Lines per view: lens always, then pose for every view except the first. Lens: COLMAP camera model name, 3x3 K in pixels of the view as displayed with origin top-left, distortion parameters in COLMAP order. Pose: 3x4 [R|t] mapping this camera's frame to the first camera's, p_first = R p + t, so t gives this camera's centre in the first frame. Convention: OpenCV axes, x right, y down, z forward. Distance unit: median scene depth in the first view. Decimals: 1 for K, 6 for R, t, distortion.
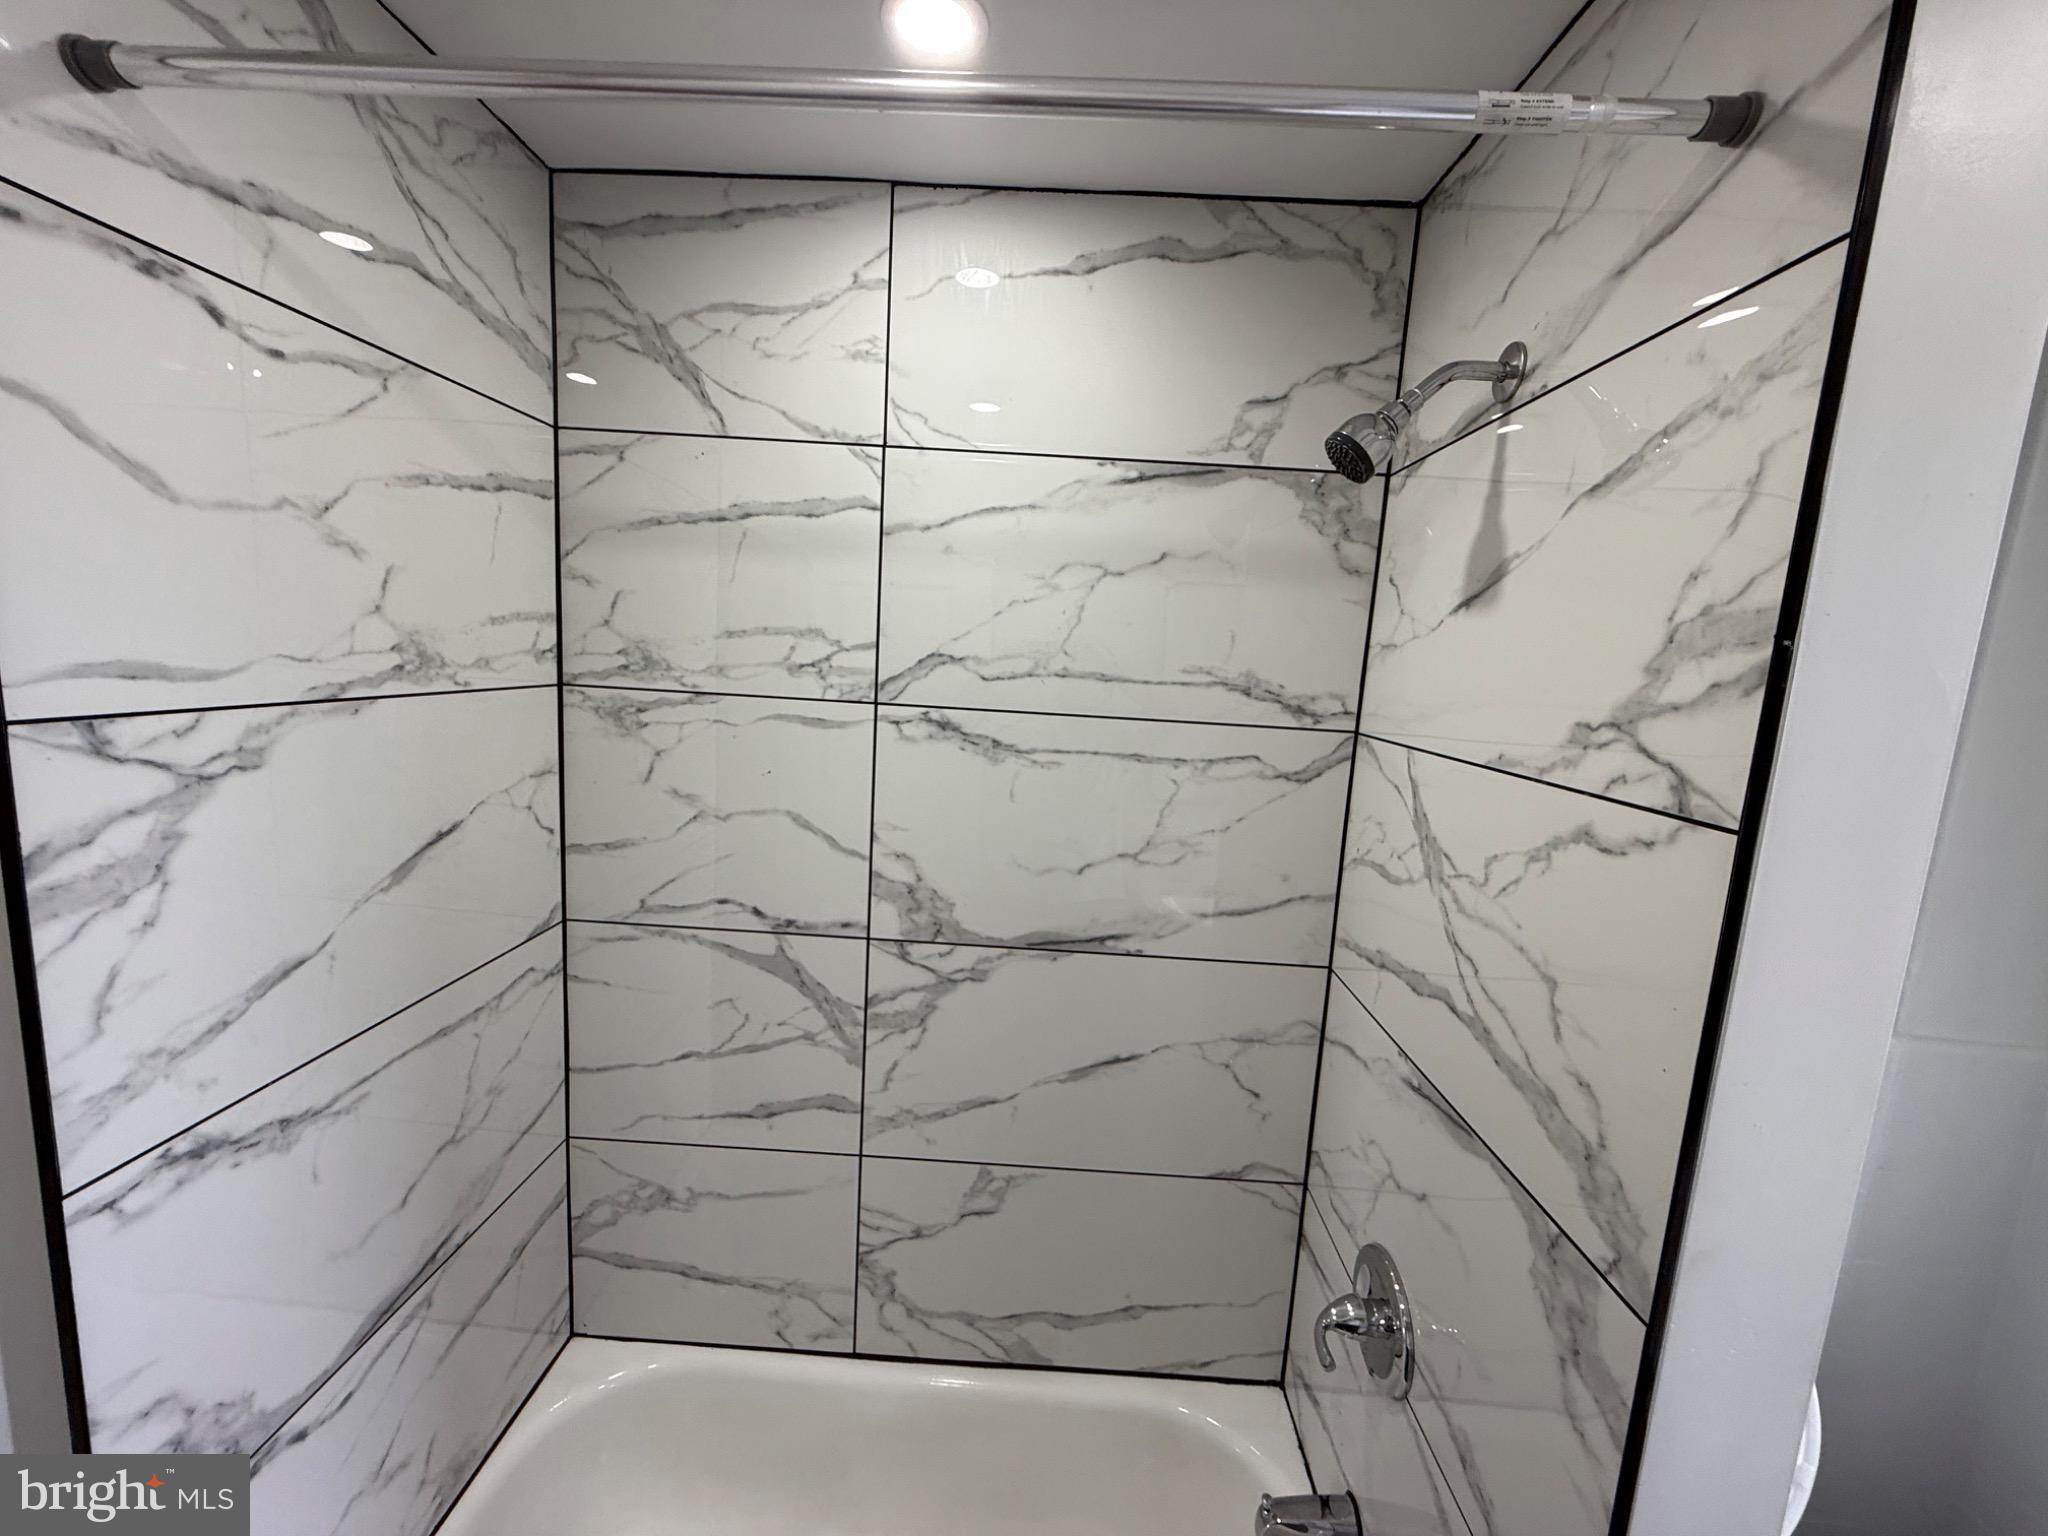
lens RADIAL K [[816.8, 0, 1024.7], [0, 816.8, 767.9], [0, 0, 1]] dist [-0.000498, -0.000128]
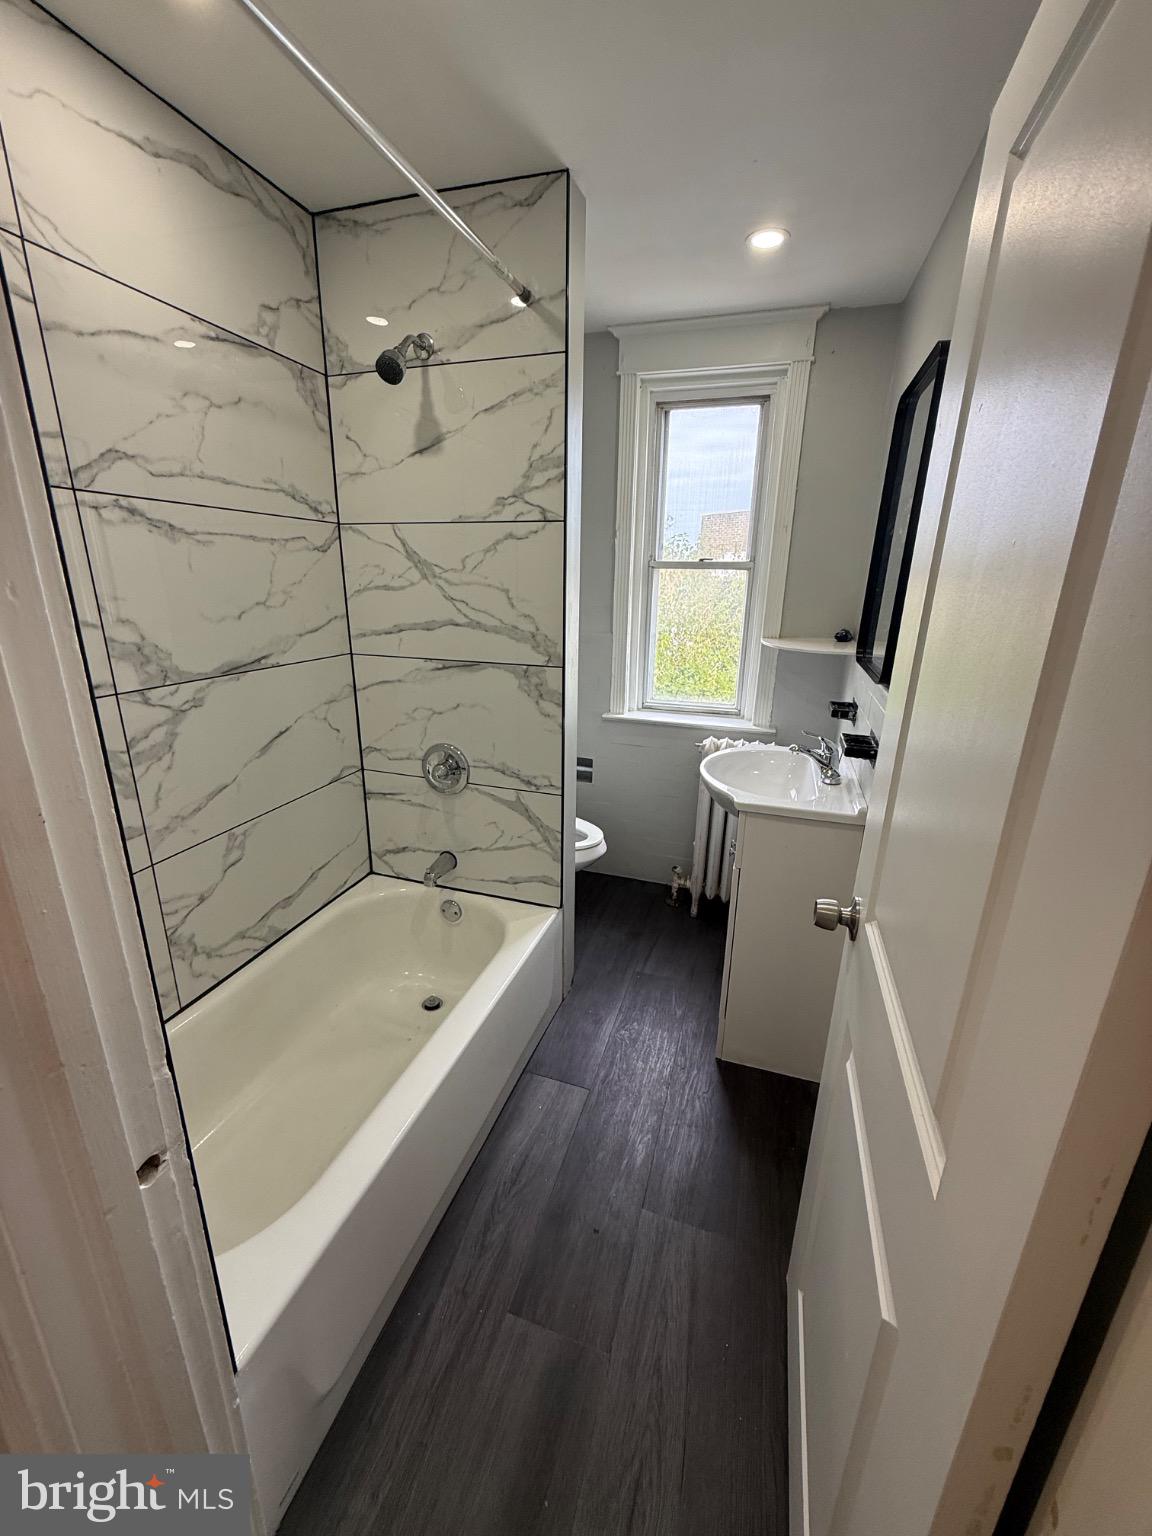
lens RADIAL K [[612.6, 0, 575.9], [0, 612.6, 766.7], [0, 0, 1]] dist [-0.000498, -0.000128]
pose [[0.281545, -0.335802, 0.898871, -0.920568], [0.137952, 0.941199, 0.308405, 0.127865], [-0.949580, 0.037171, 0.311314, 0.046314]]
